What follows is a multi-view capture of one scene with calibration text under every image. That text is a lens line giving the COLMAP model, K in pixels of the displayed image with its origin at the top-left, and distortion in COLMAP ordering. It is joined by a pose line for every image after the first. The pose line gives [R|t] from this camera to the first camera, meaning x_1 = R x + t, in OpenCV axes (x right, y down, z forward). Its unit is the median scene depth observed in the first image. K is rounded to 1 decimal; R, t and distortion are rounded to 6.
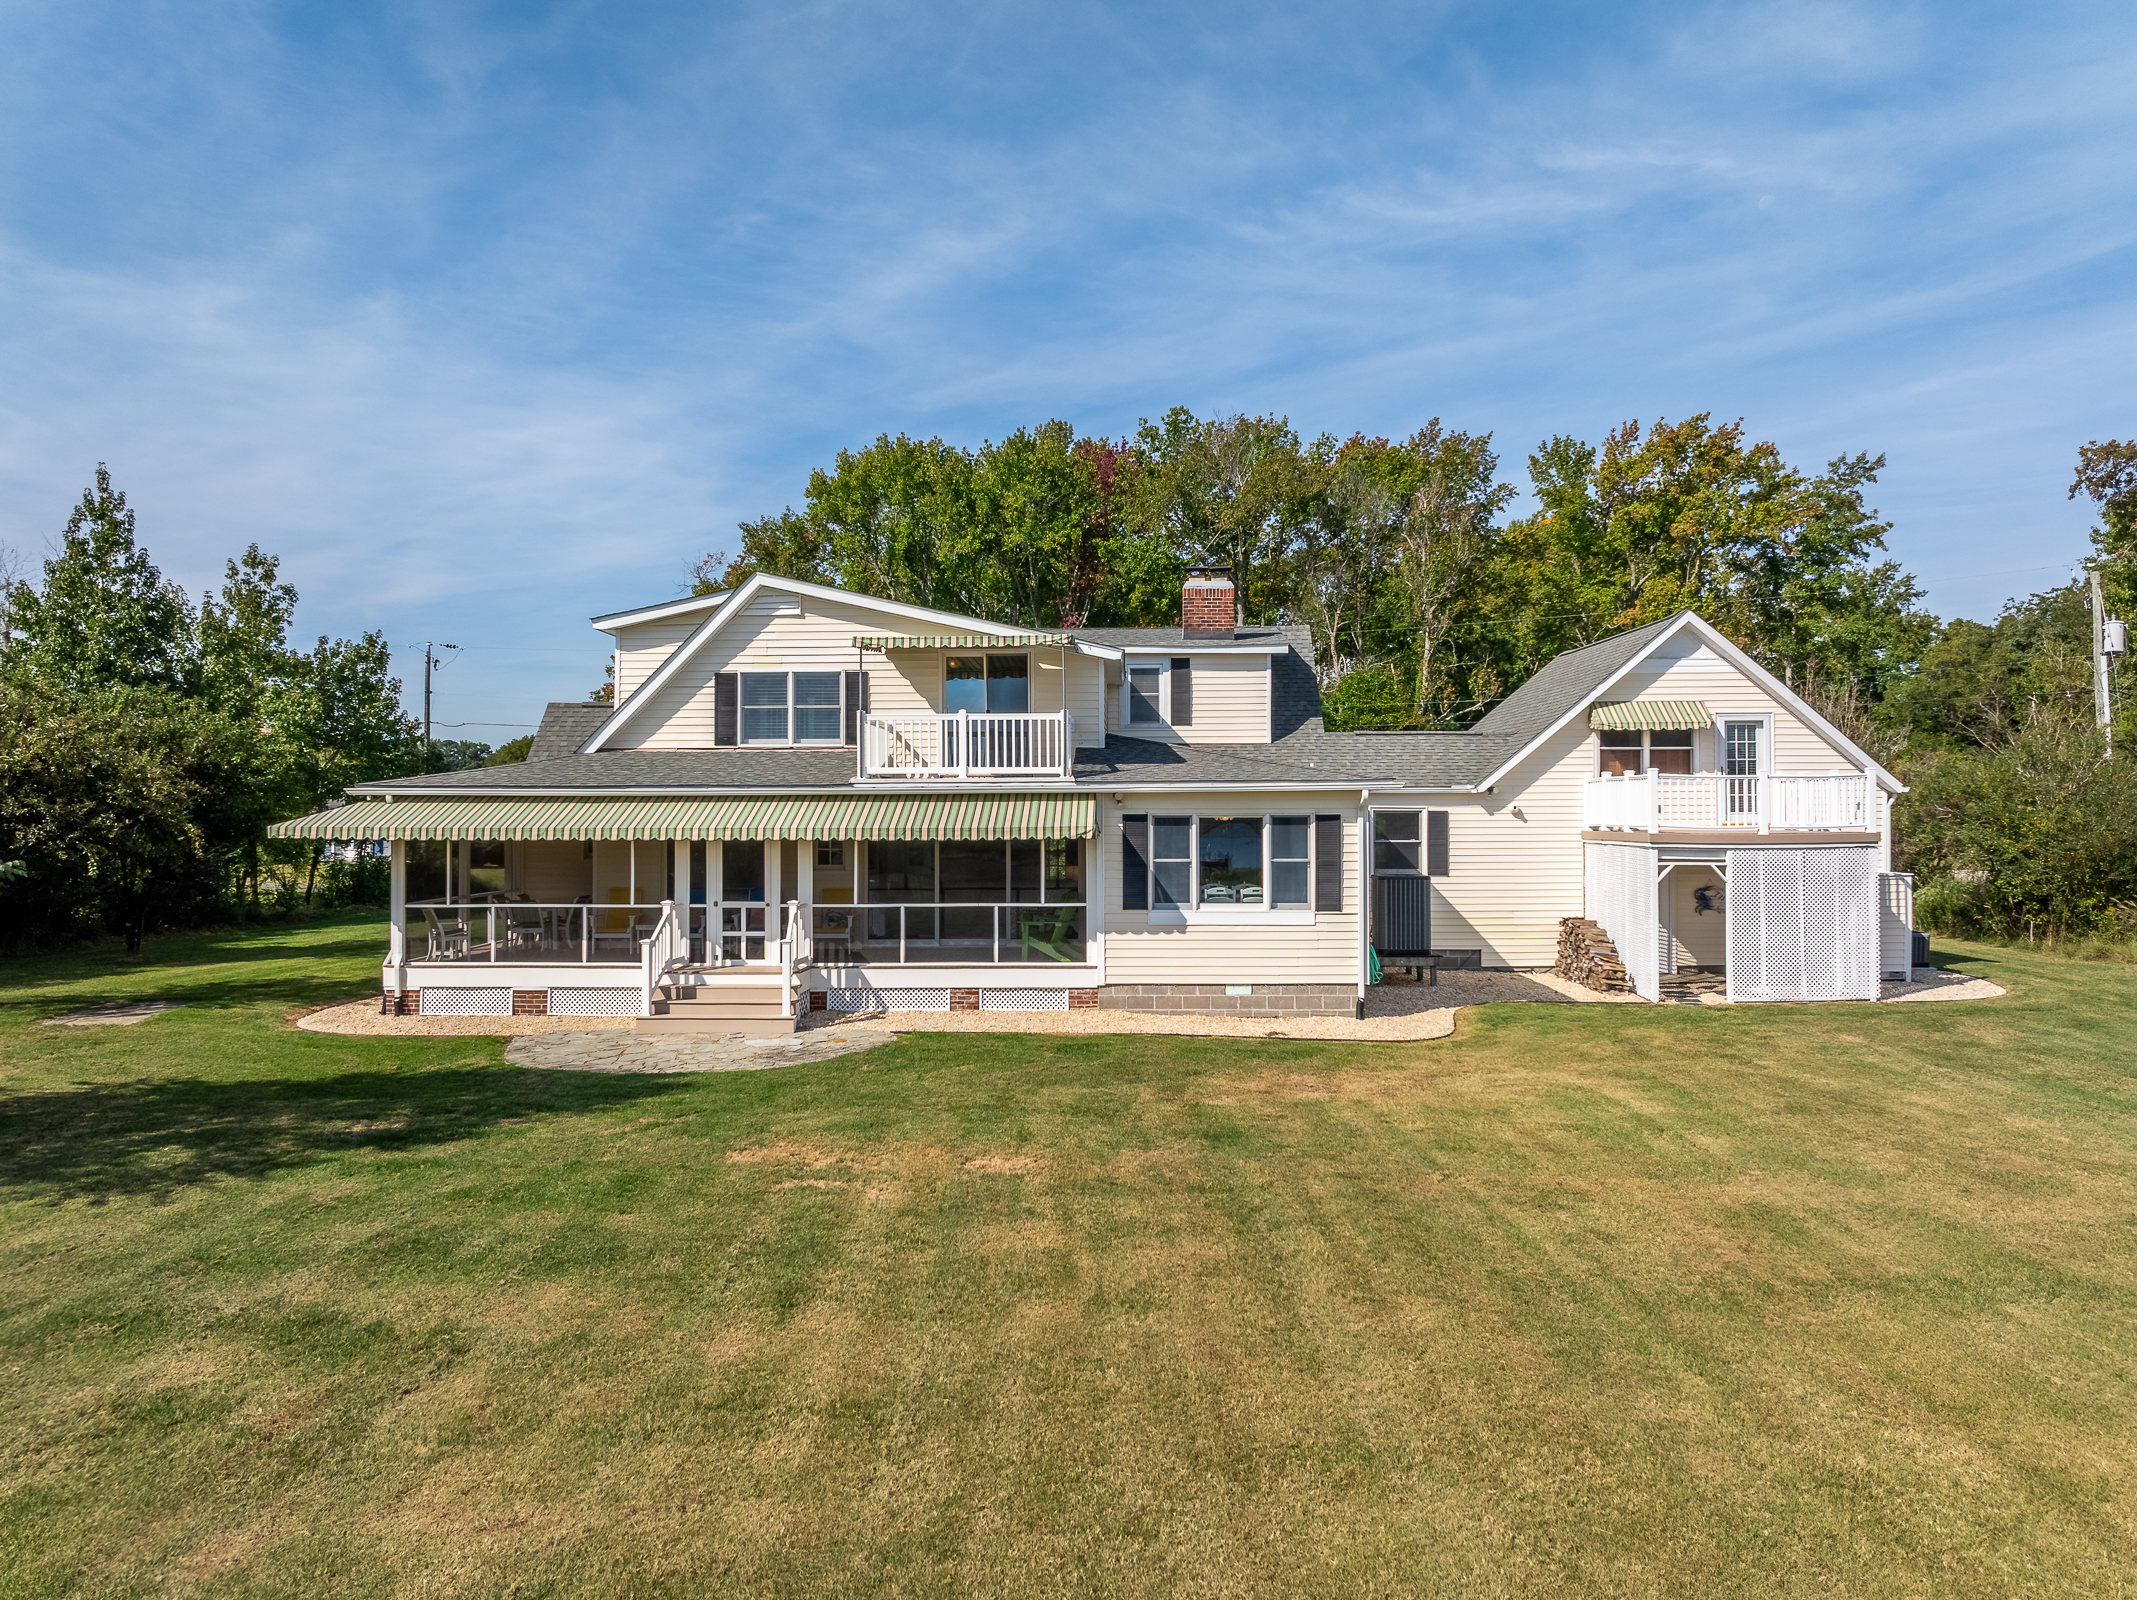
lens RADIAL K [[1478.9, 0, 1048.7], [0, 1478.9, 754.5], [0, 0, 1]] dist [-0.038221, -0.001352]
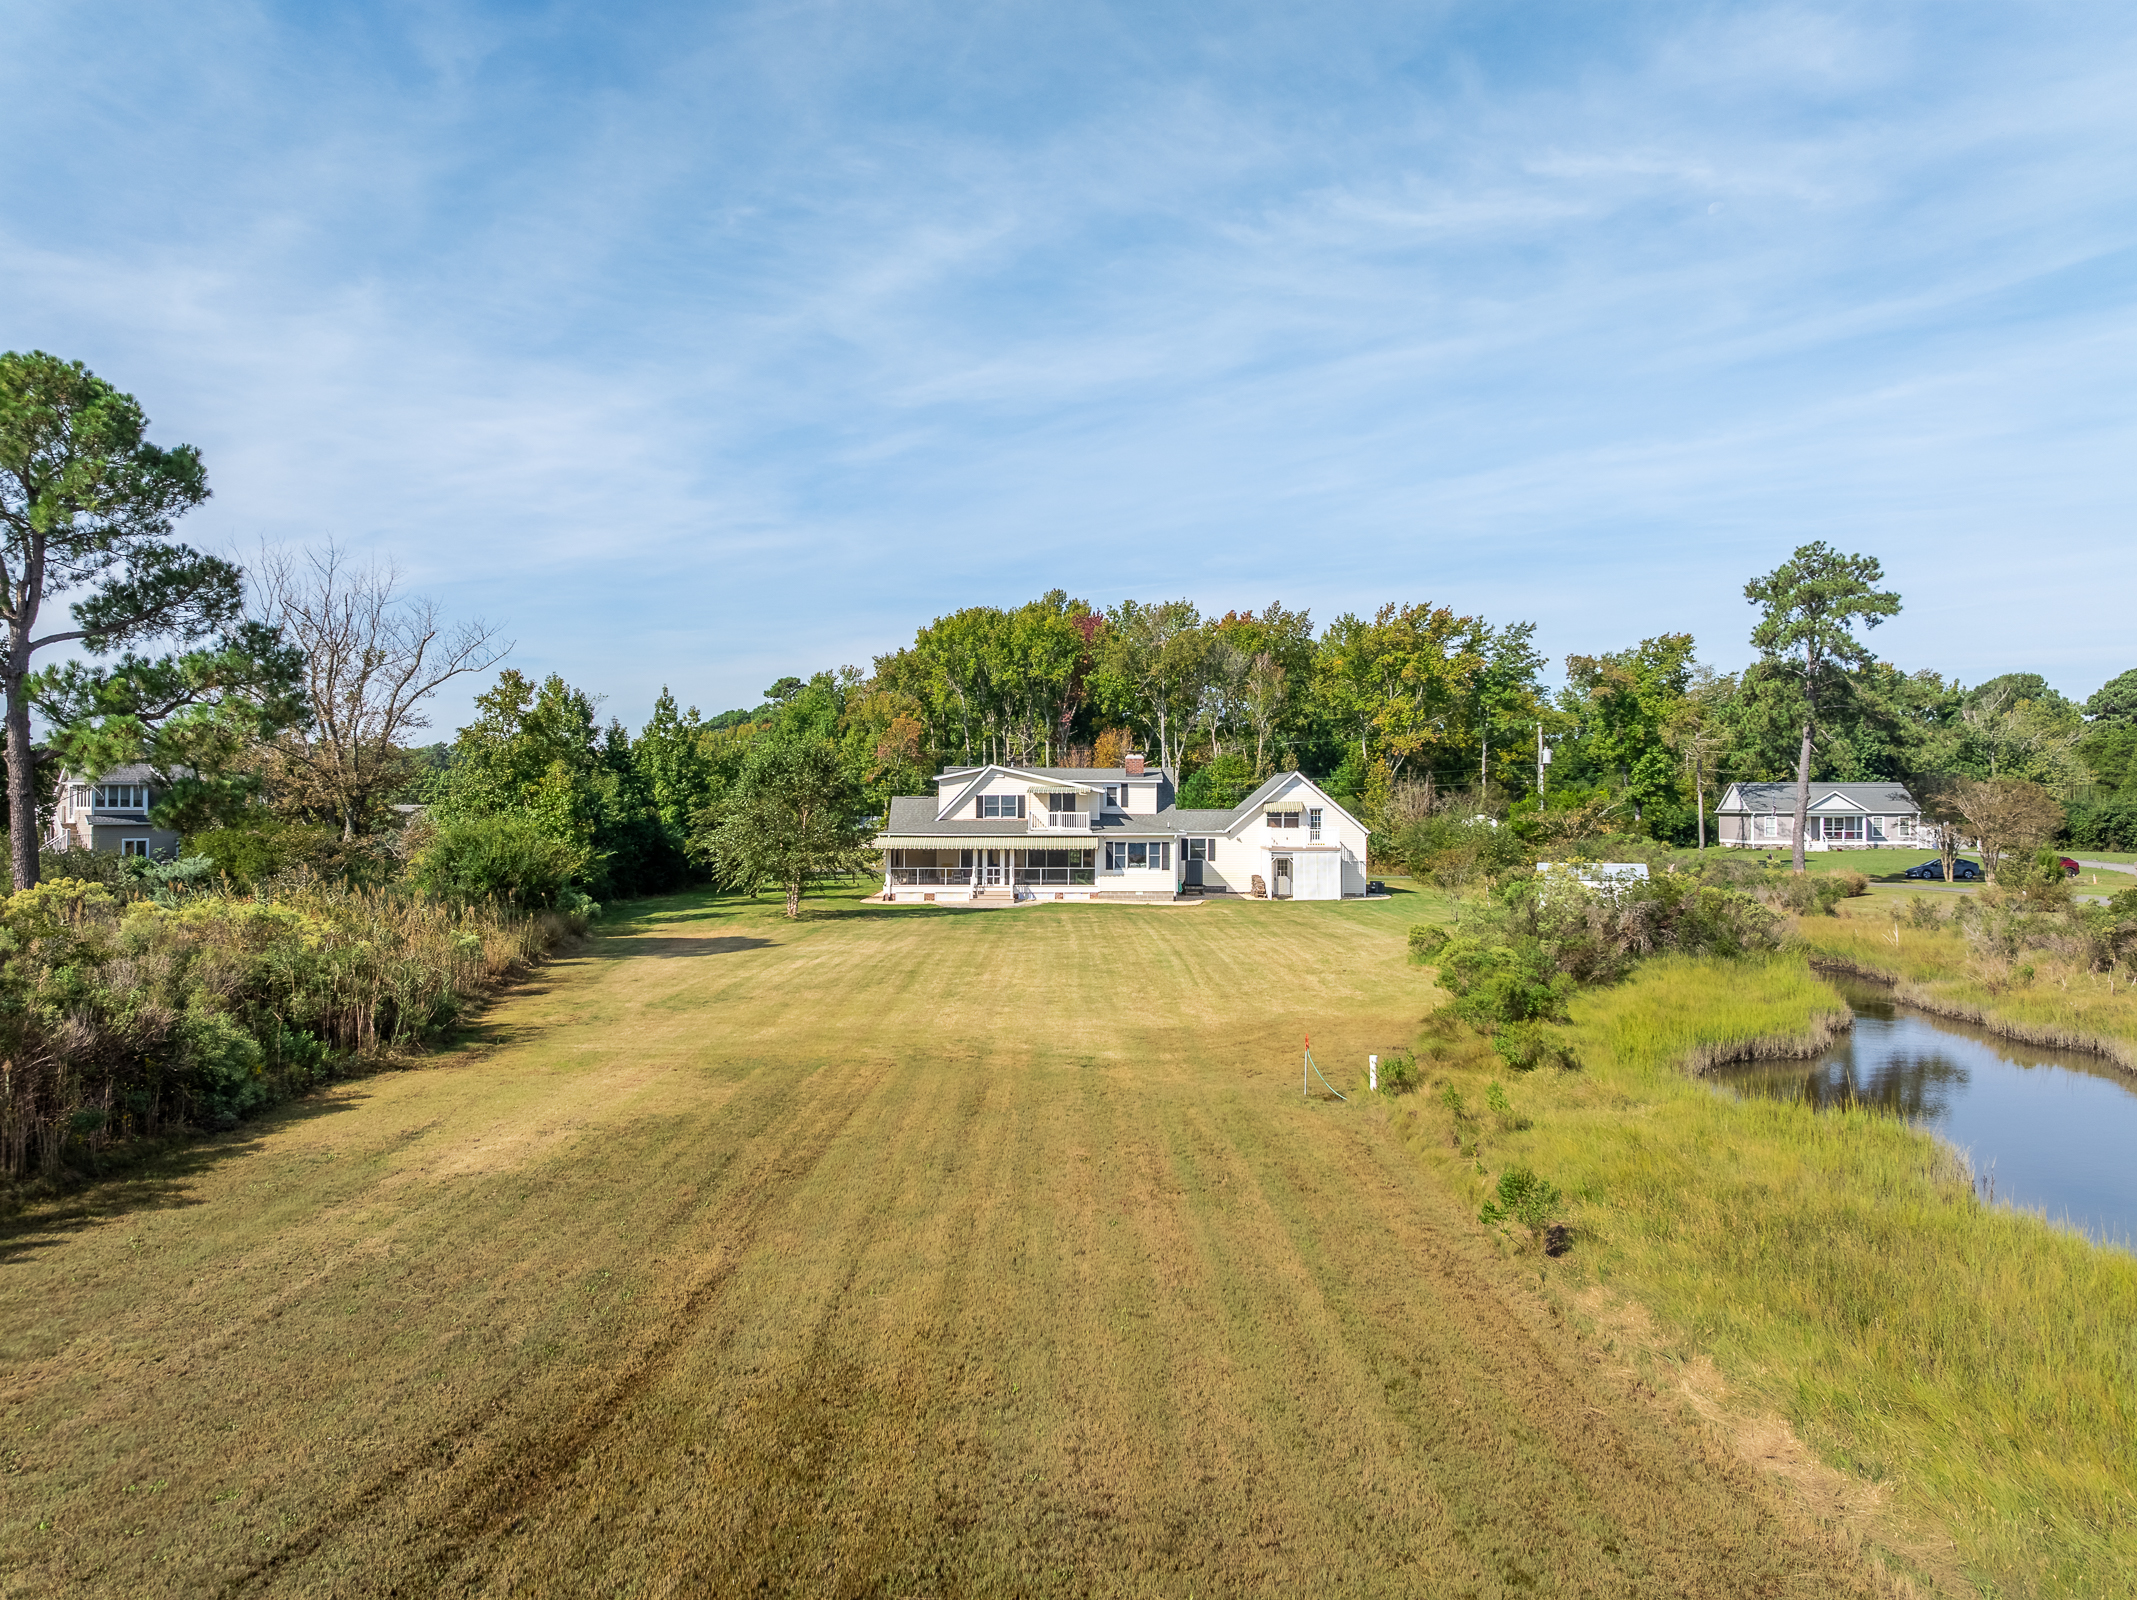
lens RADIAL K [[1508.6, 0, 1078.5], [0, 1508.6, 797.7], [0, 0, 1]] dist [-0.018235, -0.048435]
pose [[0.999553, 0.005020, 0.029481, -0.104290], [-0.006073, 0.999343, 0.035723, -0.169118], [-0.029283, -0.035886, 0.998927, -2.256857]]
